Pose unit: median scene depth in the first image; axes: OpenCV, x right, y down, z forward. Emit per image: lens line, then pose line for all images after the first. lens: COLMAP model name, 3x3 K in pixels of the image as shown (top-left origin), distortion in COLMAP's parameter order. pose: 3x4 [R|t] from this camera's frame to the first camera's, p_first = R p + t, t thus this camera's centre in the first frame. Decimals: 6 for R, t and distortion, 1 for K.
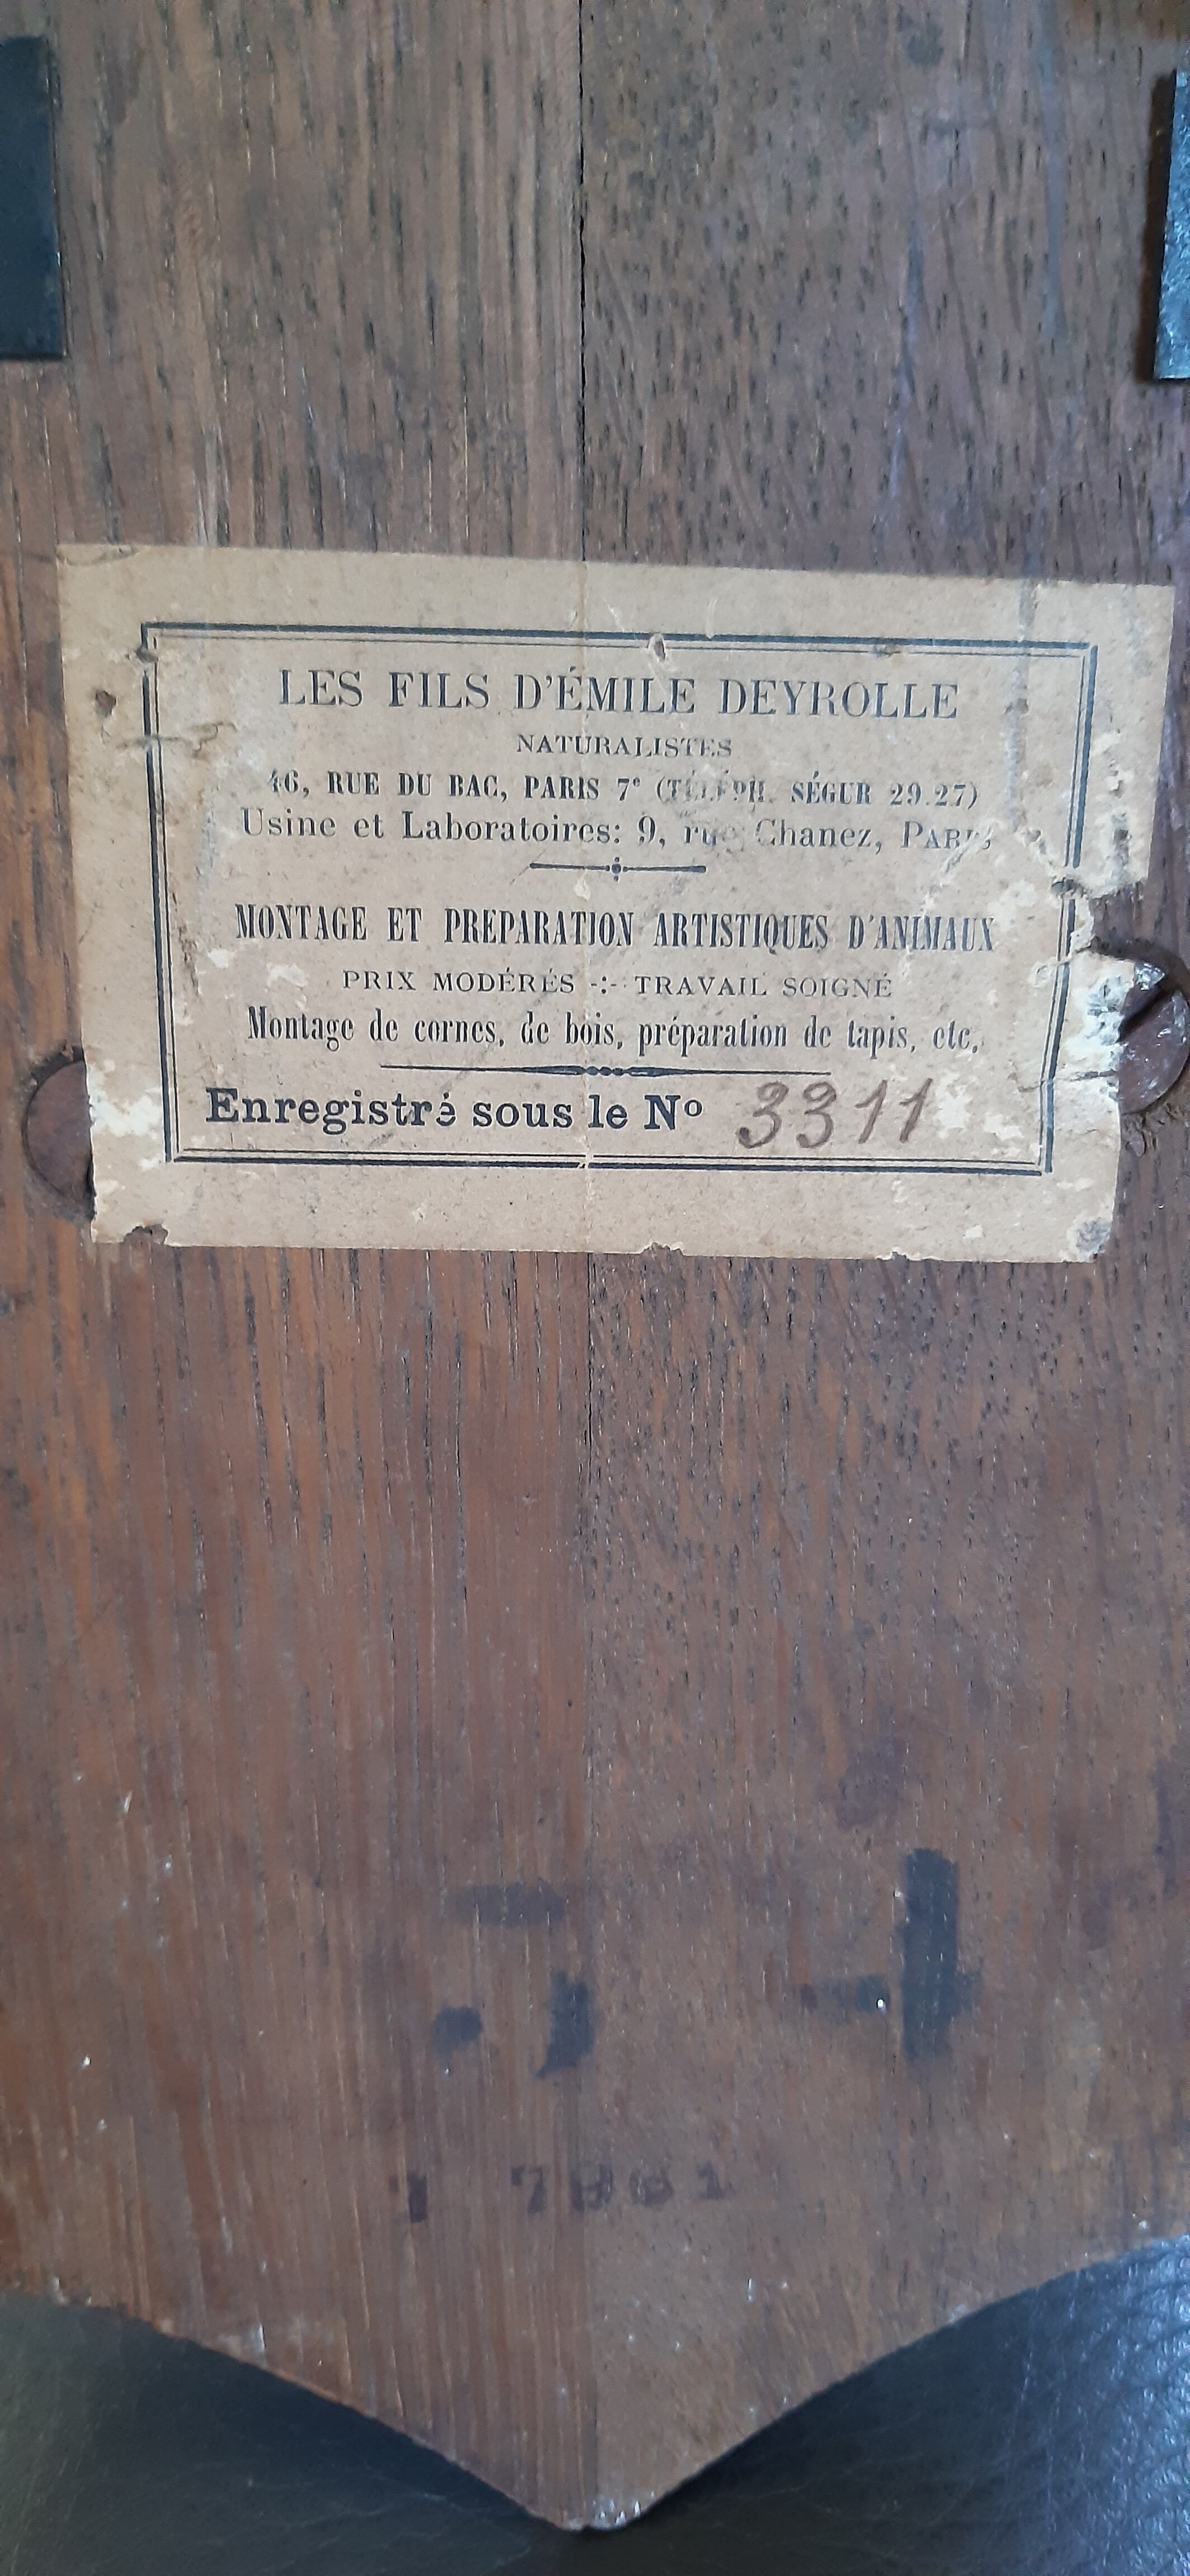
lens RADIAL K [[1790.4, 0, 595.0], [0, 1790.4, 1288.0], [0, 0, 1]] dist [0.065912, -0.171618]
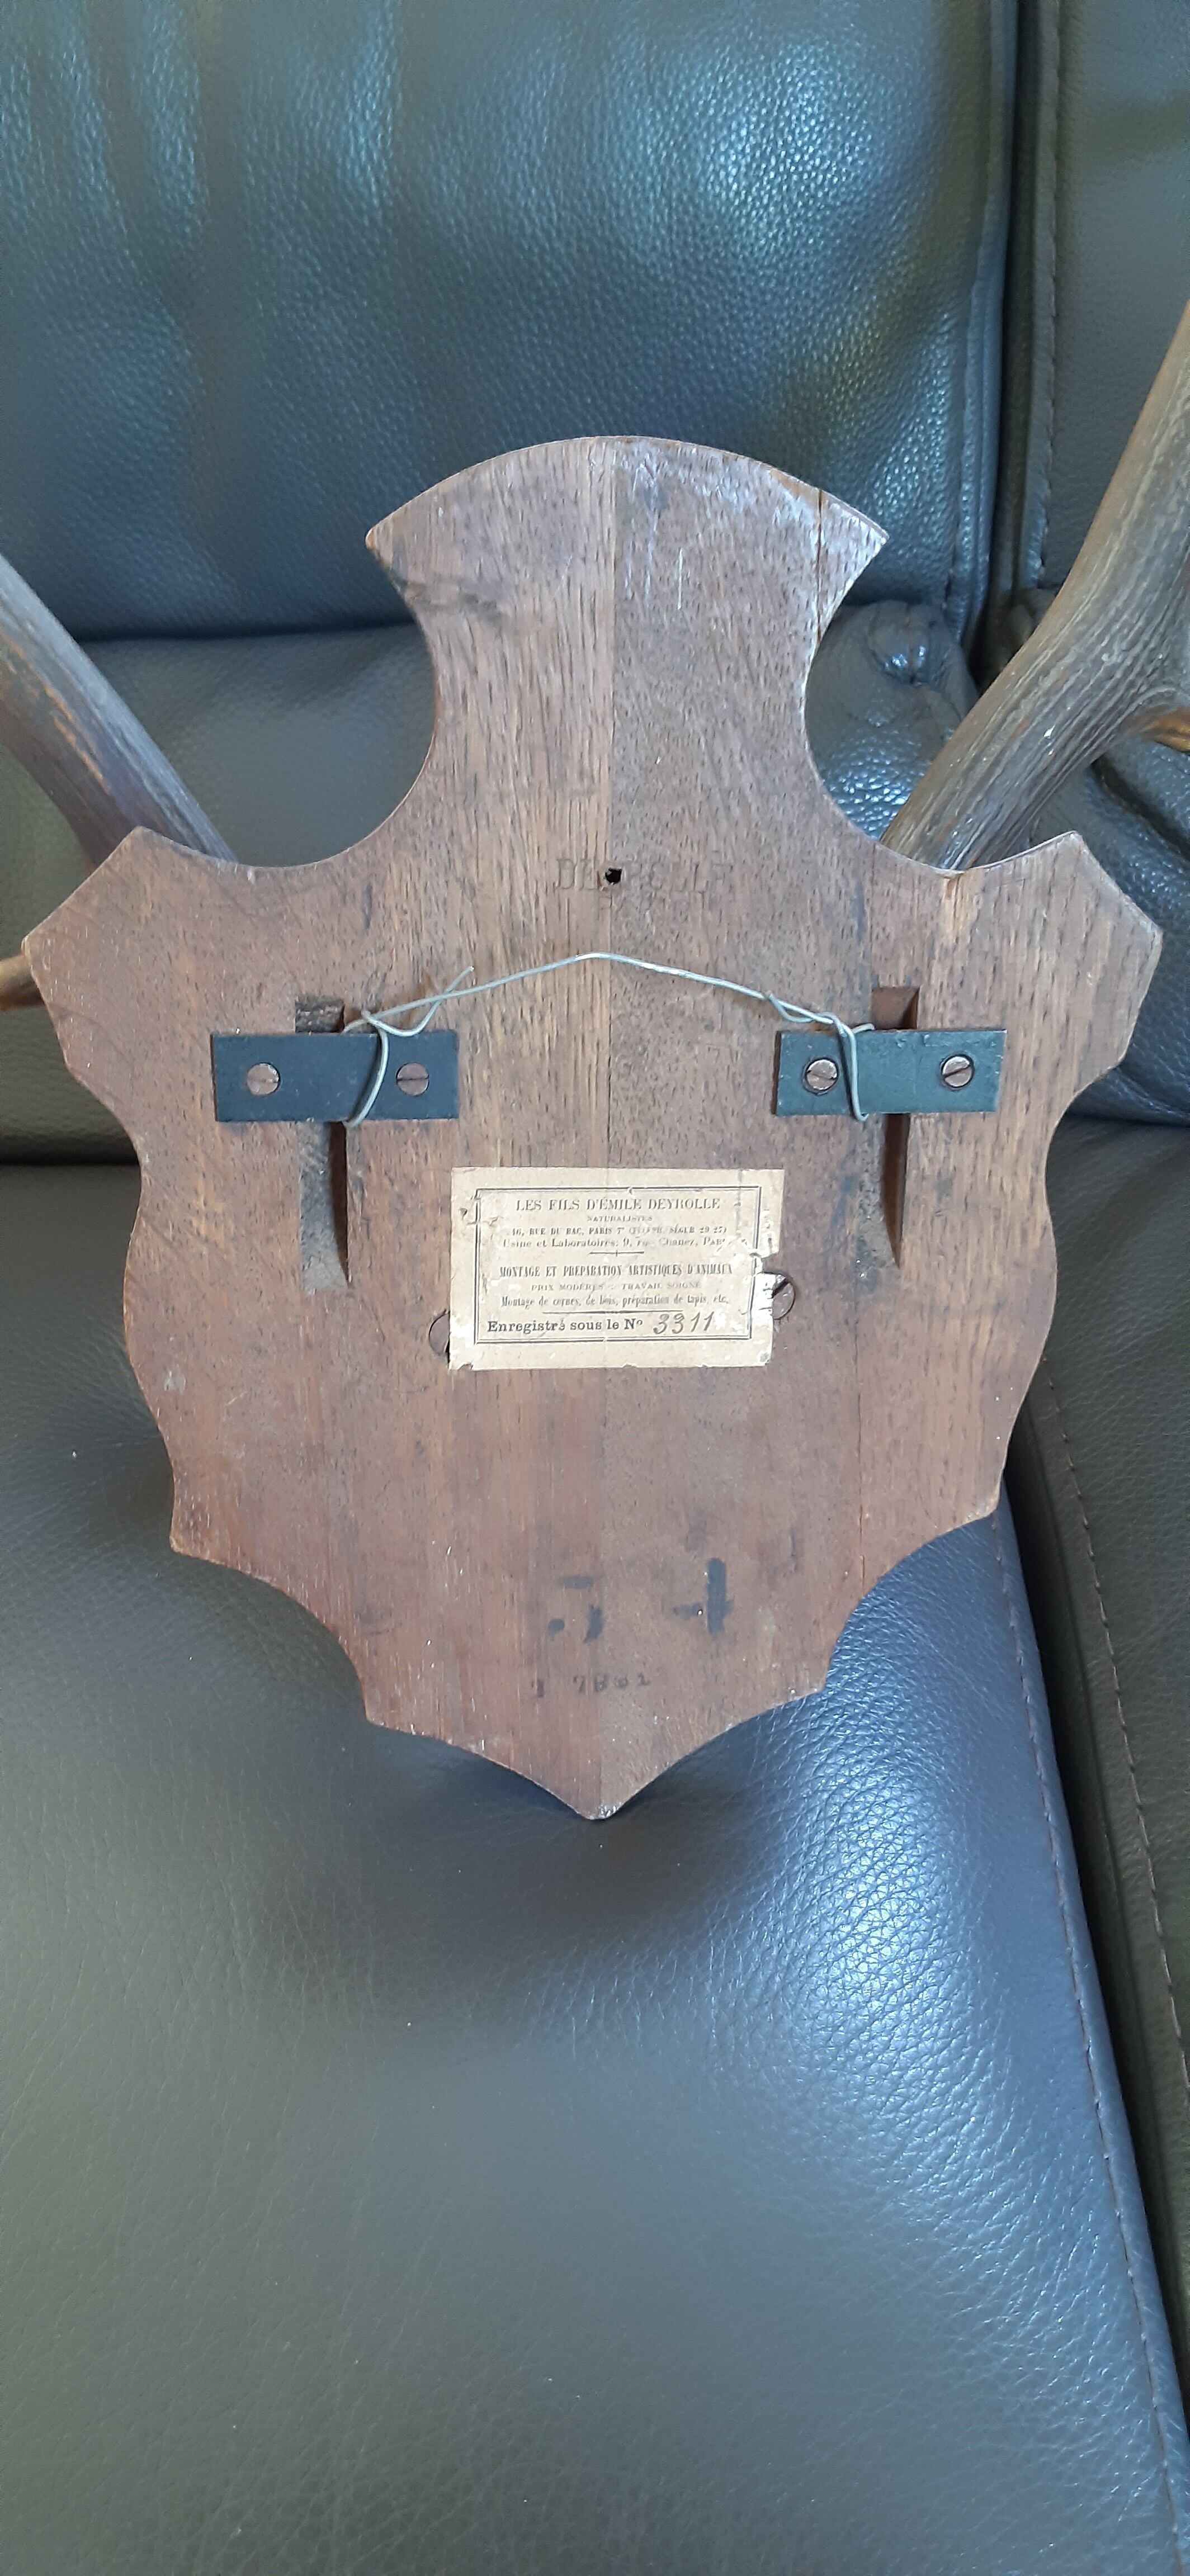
lens RADIAL K [[1790.4, 0, 595.0], [0, 1790.4, 1288.0], [0, 0, 1]] dist [0.065912, -0.171618]
pose [[0.994045, -0.020360, 0.107052, -0.360377], [0.013639, 0.997911, 0.063145, -0.362279], [-0.108114, -0.061309, 0.992246, -2.122922]]
